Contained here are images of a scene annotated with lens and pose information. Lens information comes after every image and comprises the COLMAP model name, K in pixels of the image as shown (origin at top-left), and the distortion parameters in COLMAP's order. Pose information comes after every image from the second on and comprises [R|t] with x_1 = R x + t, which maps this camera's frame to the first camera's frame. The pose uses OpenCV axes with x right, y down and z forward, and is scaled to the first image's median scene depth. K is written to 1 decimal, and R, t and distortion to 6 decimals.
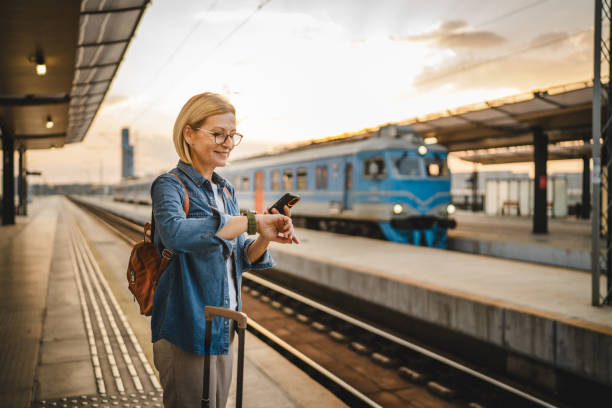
lens RADIAL K [[648.8, 0, 308.6], [0, 648.8, 195.2], [0, 0, 1]] dist [0.074901, 0.000000]
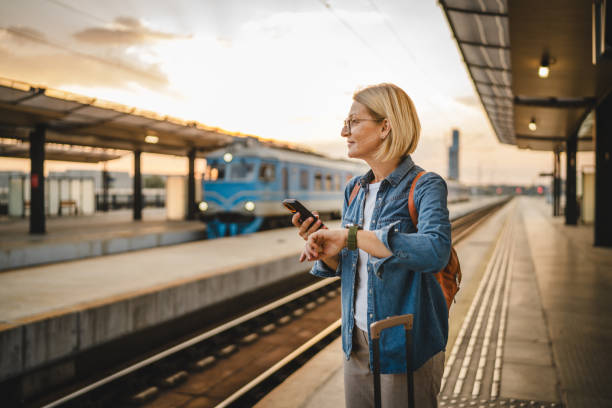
lens RADIAL K [[751.3, 0, 295.2], [0, 751.3, 183.5], [0, 0, 1]] dist [0.162739, 0.000000]
pose [[-0.800136, 0.002339, 0.599813, -0.643155], [-0.003593, 0.999956, -0.008692, -0.007956], [-0.599807, -0.009110, -0.800093, 1.727087]]
